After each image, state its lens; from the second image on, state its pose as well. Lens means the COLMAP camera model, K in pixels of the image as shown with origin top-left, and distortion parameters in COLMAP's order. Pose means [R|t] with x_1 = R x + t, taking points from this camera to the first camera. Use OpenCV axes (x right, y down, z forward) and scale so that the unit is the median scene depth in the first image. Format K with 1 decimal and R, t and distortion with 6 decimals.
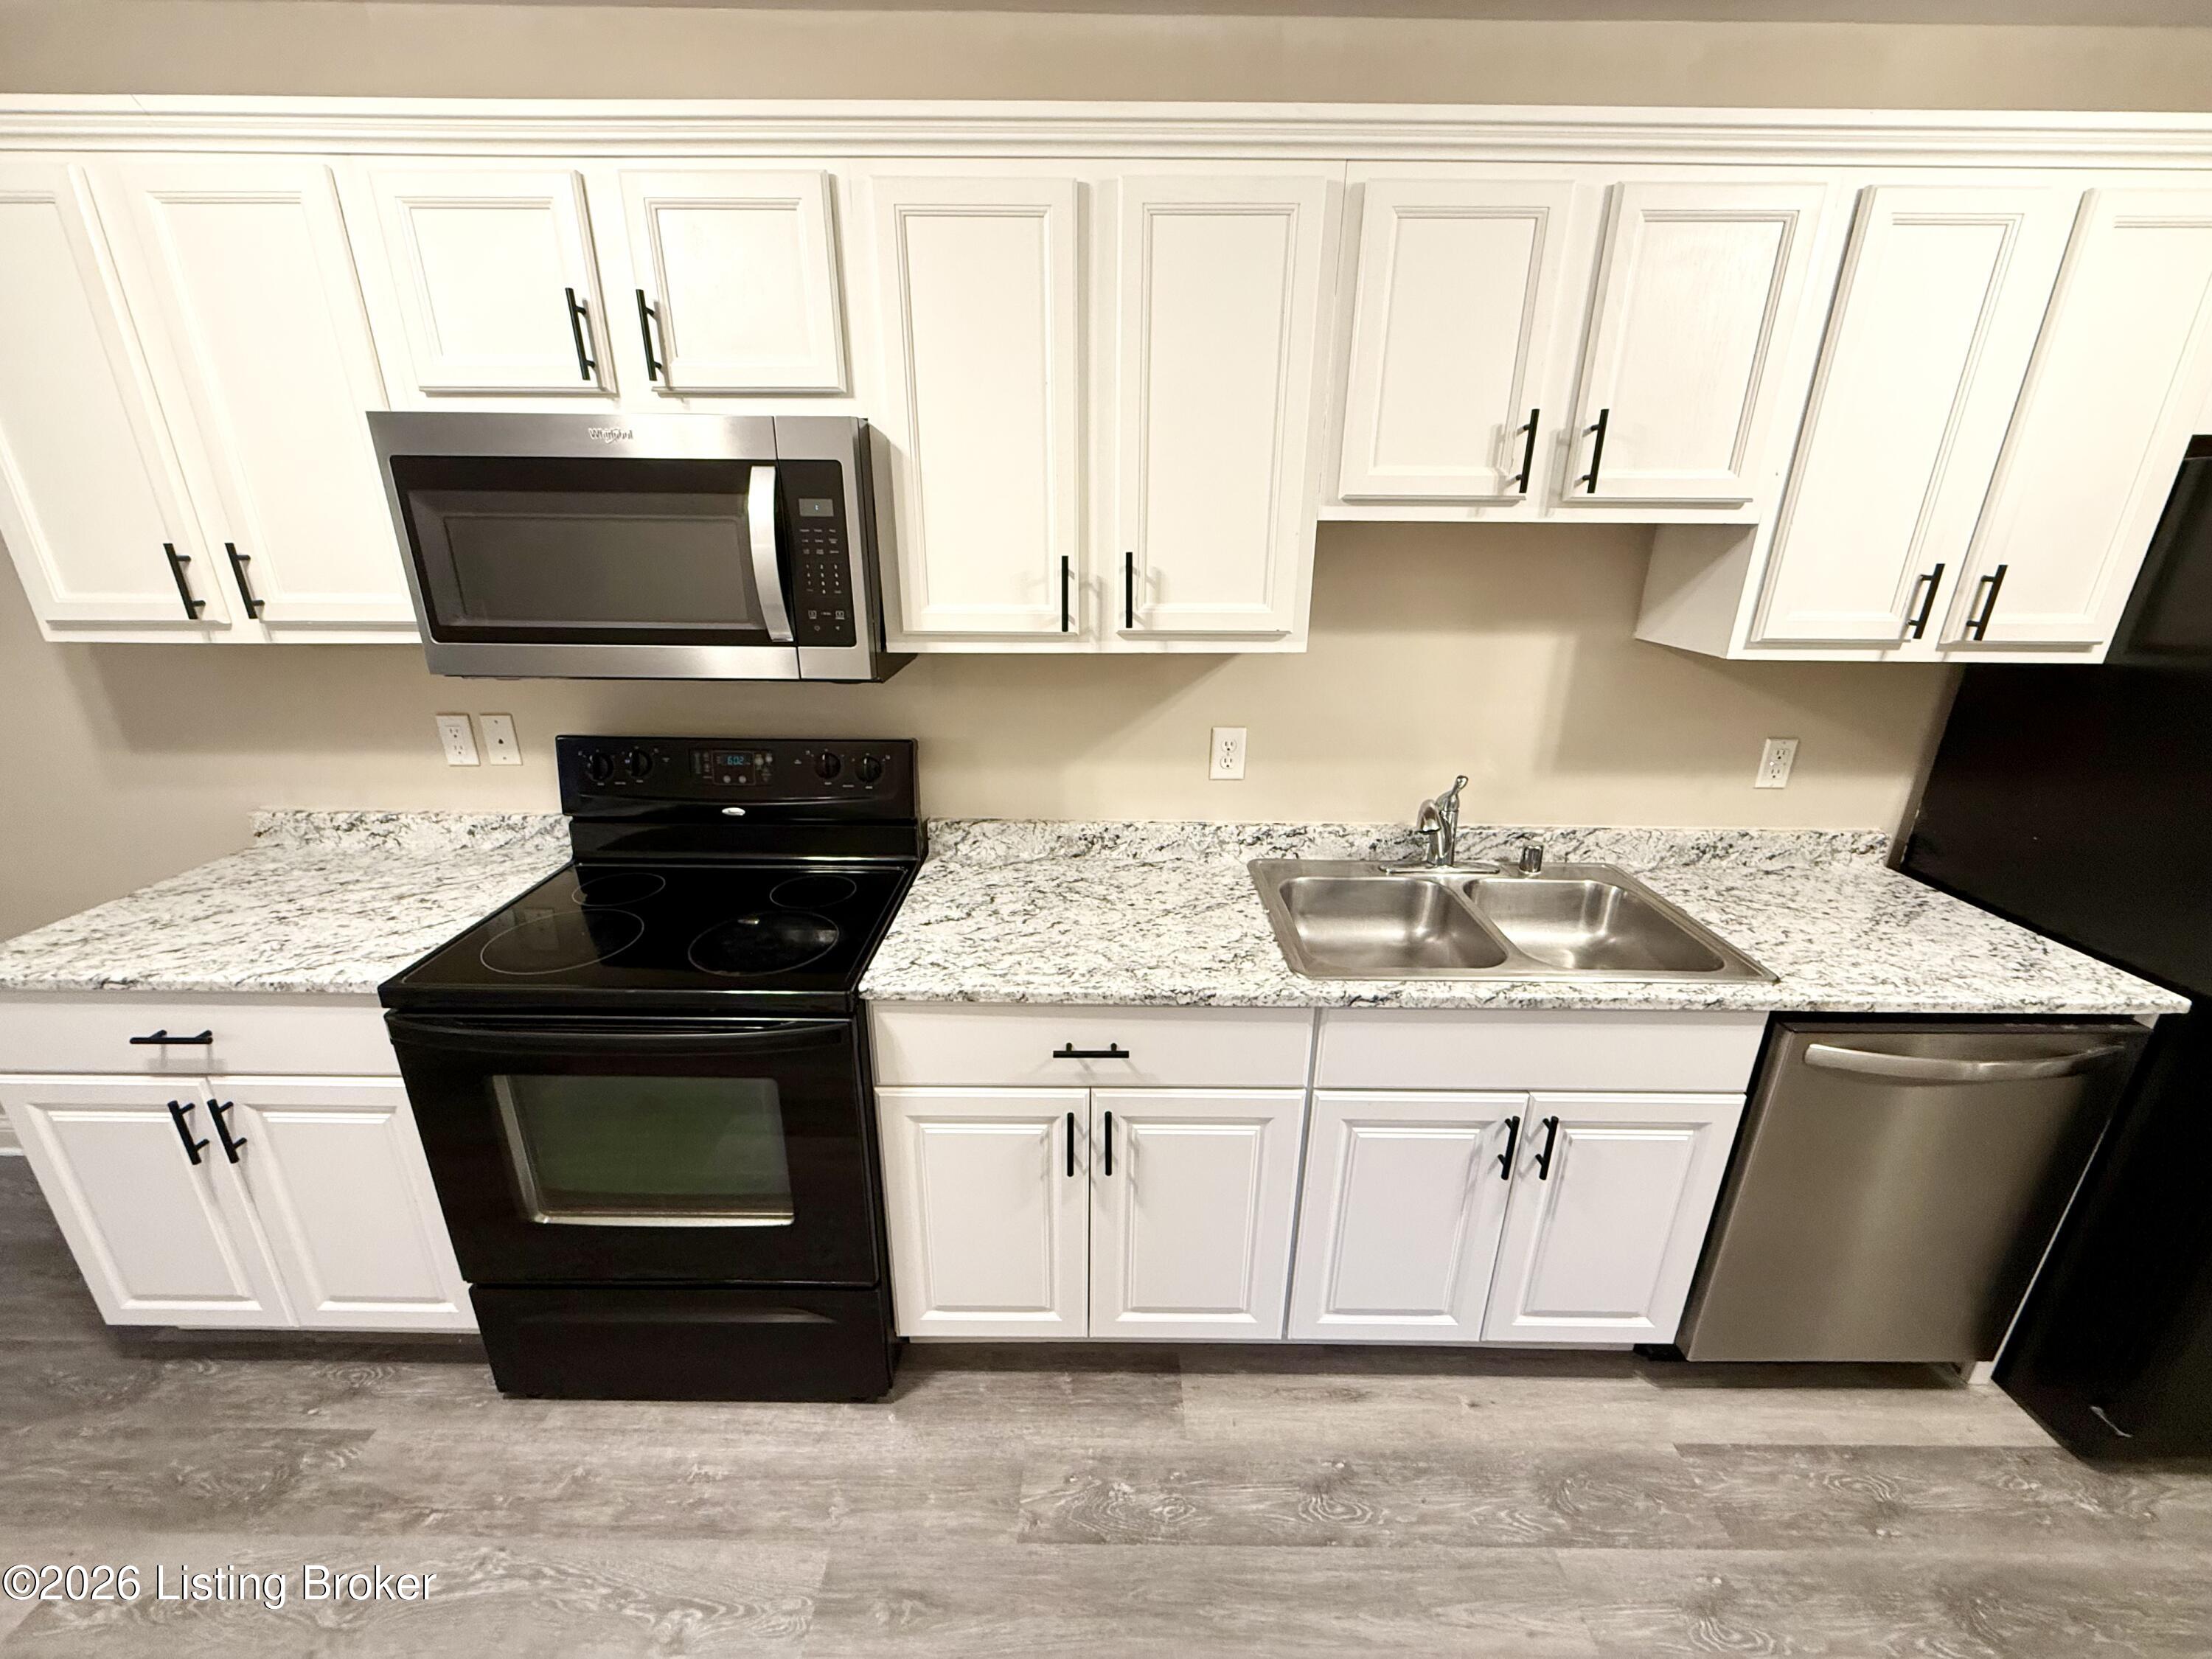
lens RADIAL K [[867.8, 0, 1111.2], [0, 867.8, 832.5], [0, 0, 1]] dist [-0.000478, 0.000375]
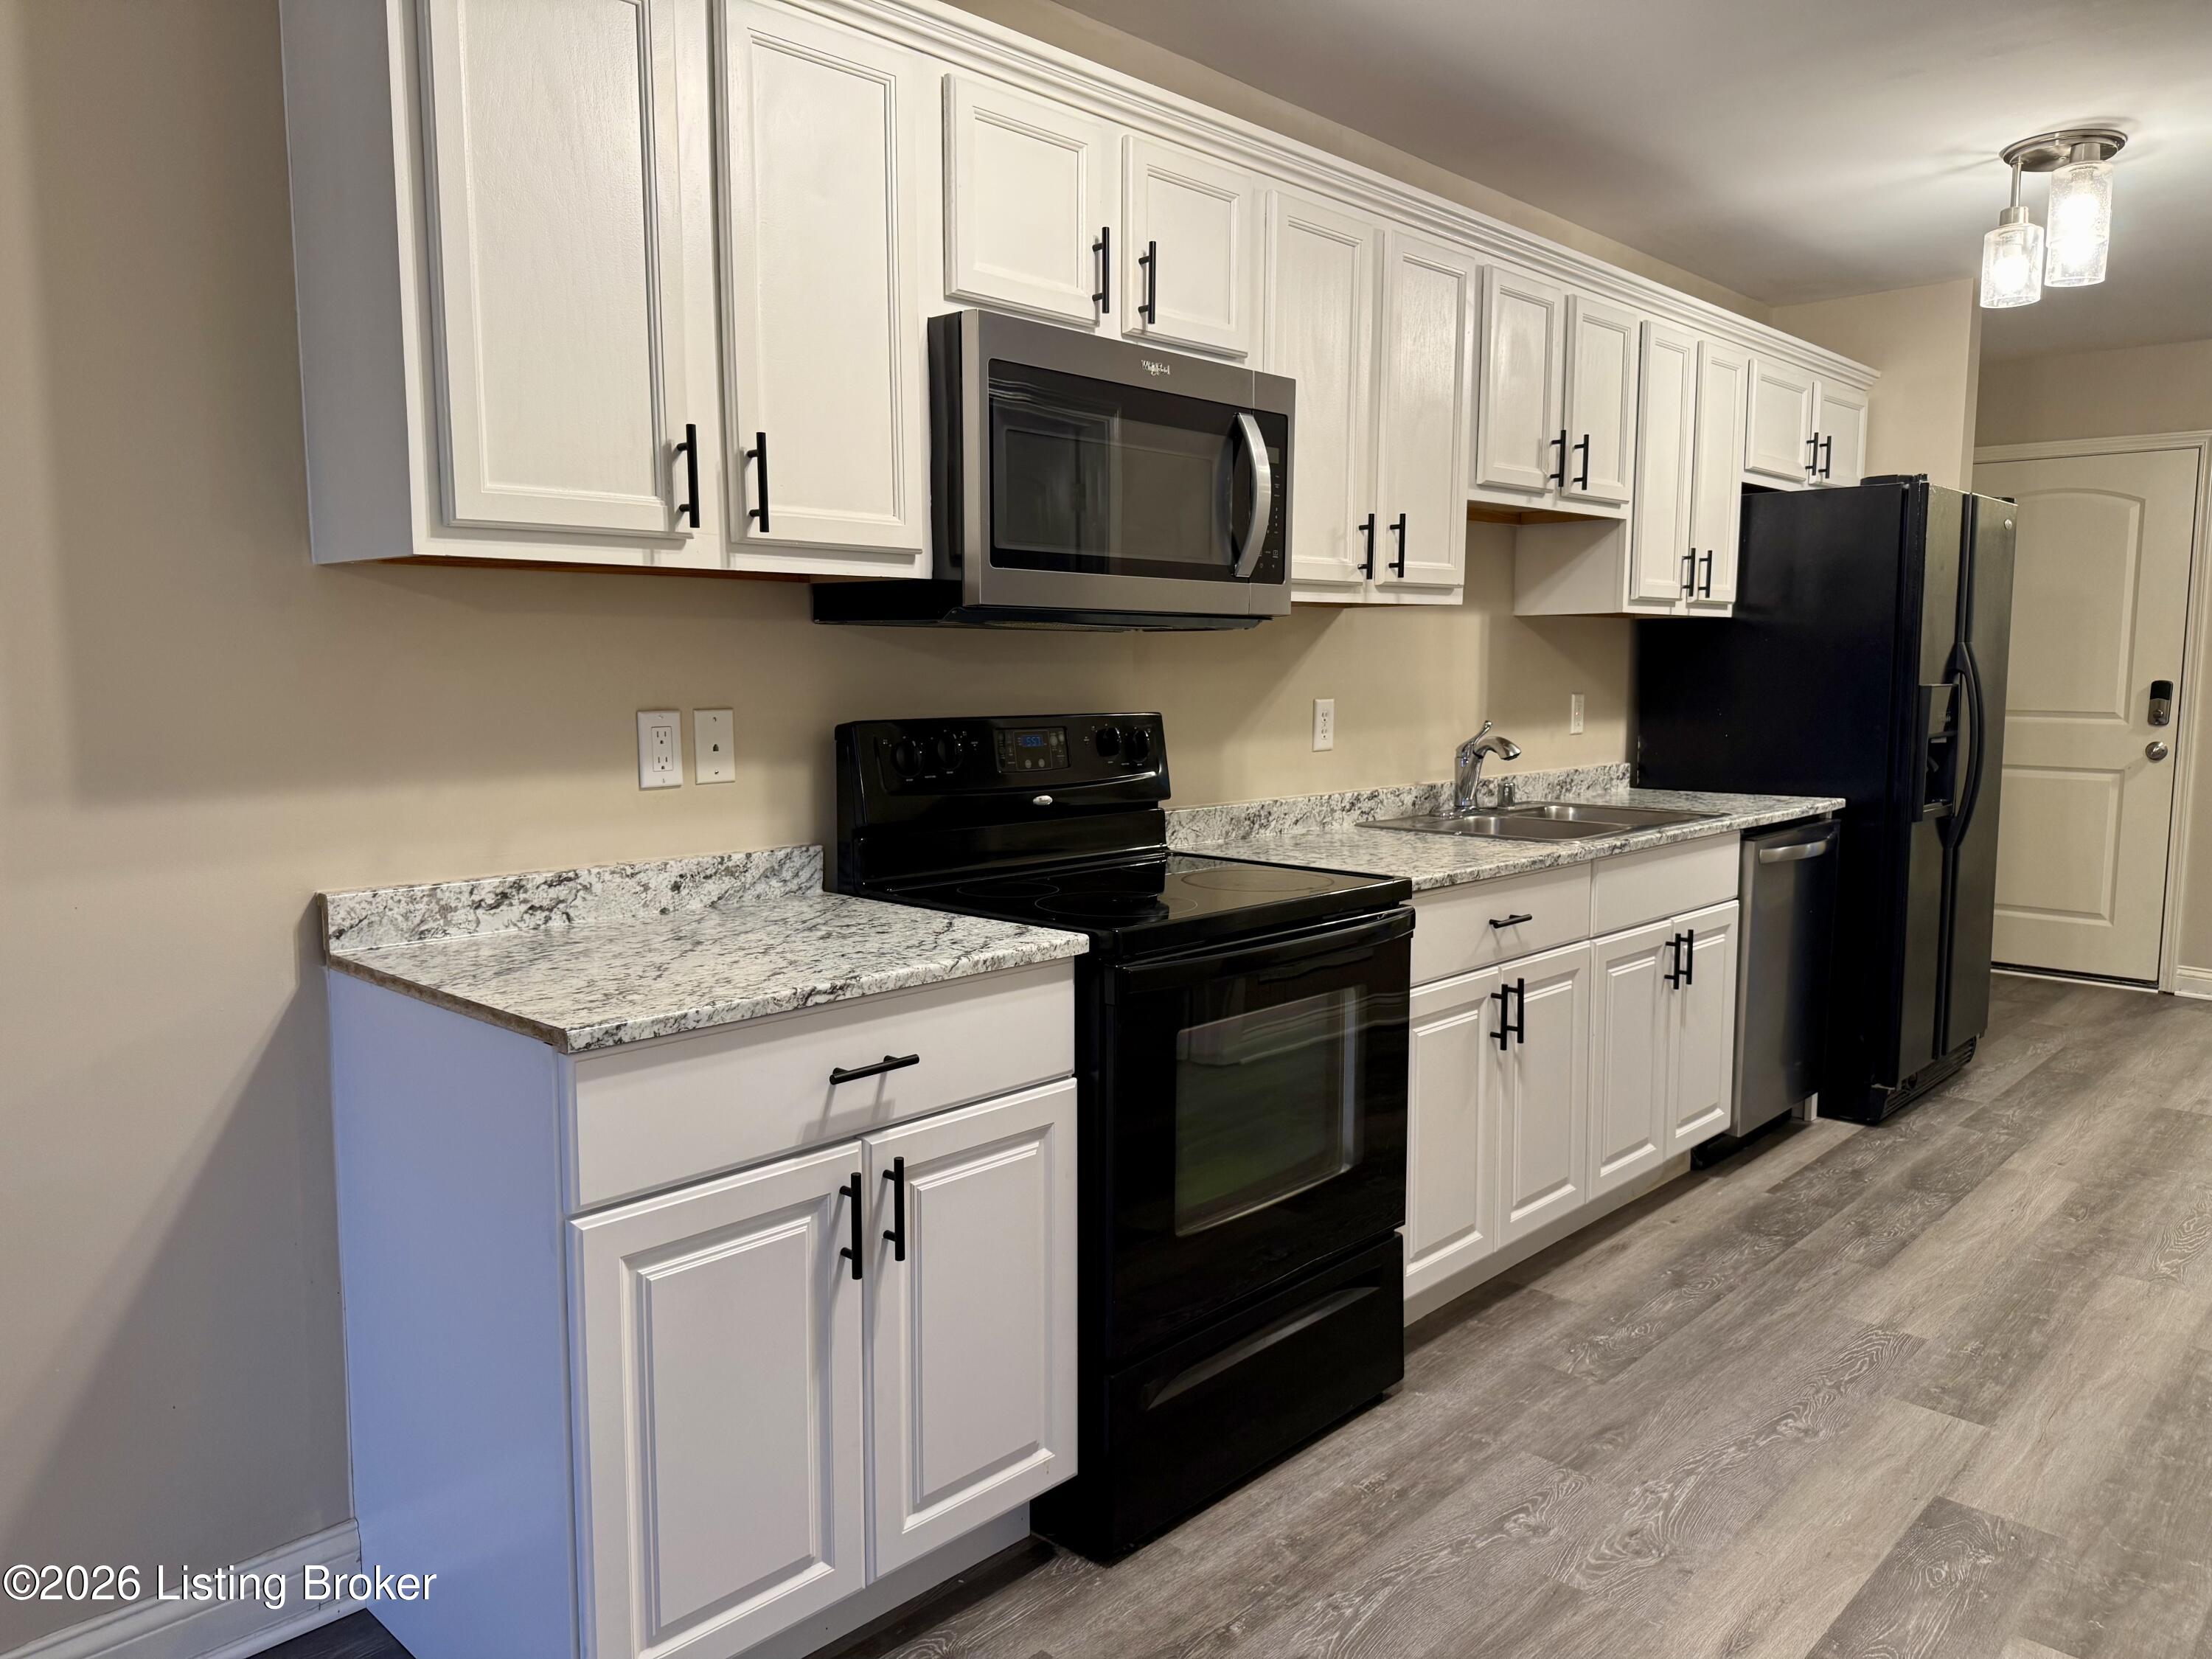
lens RADIAL K [[1564.1, 0, 1104.5], [0, 1564.1, 823.1], [0, 0, 1]] dist [-0.007511, -0.001390]
pose [[0.691995, -0.090537, 0.716203, -1.556050], [0.226643, 0.969189, -0.096466, 0.161701], [-0.685402, 0.229076, 0.691193, -0.059143]]
